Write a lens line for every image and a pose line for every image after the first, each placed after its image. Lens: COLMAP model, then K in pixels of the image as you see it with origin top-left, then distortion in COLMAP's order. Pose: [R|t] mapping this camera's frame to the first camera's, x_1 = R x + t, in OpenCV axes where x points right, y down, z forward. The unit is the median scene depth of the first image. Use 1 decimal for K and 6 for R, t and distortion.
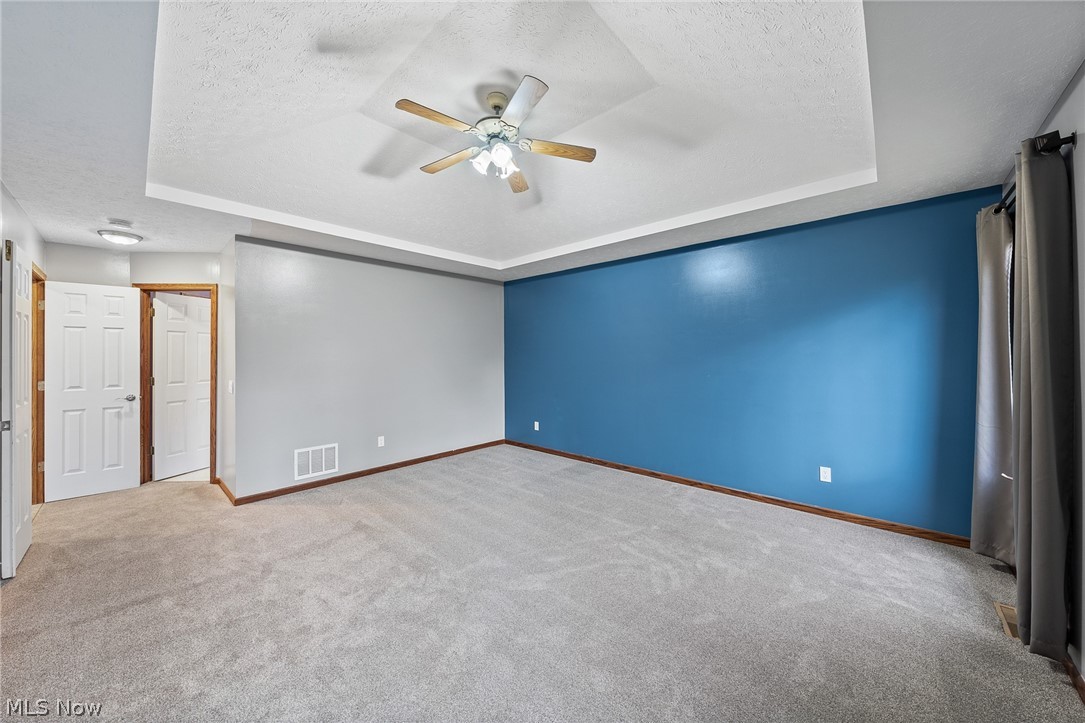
lens RADIAL K [[383.9, 0, 543.9], [0, 383.9, 351.8], [0, 0, 1]] dist [0.000272, 0.000089]
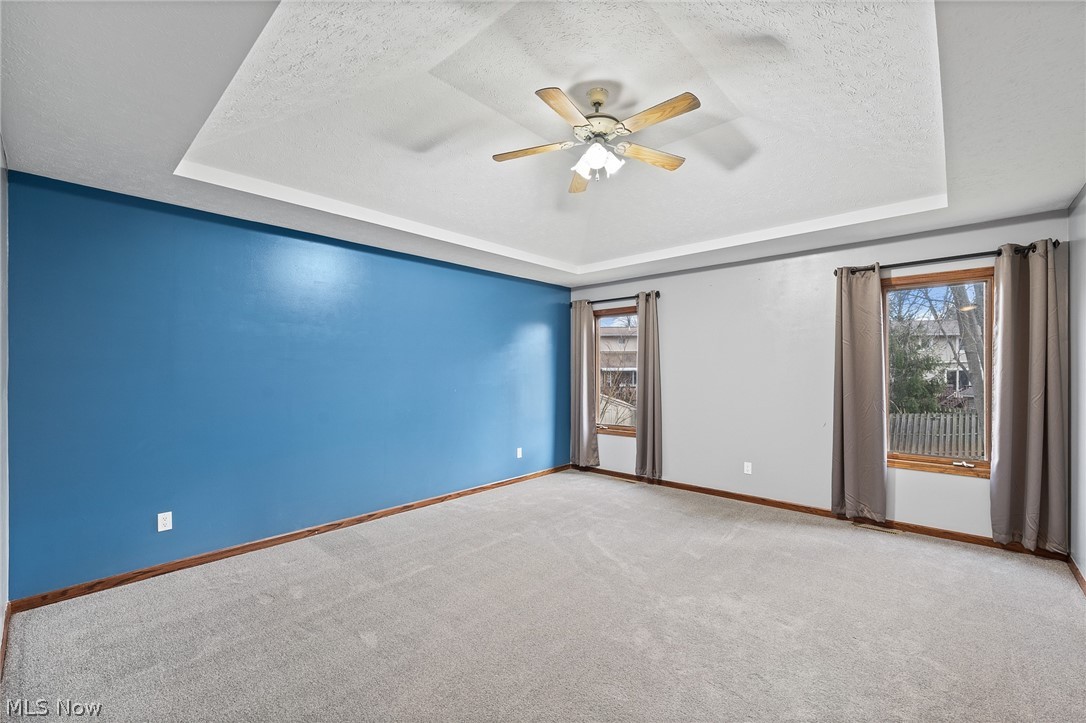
lens RADIAL K [[459.5, 0, 543.9], [0, 459.5, 369.9], [0, 0, 1]] dist [-0.000961, 0.000284]
pose [[-0.006403, 0.003493, 0.999973, -0.974336], [-0.003790, 0.999987, -0.003518, 0.010620], [-0.999972, -0.003813, -0.006390, 0.887707]]
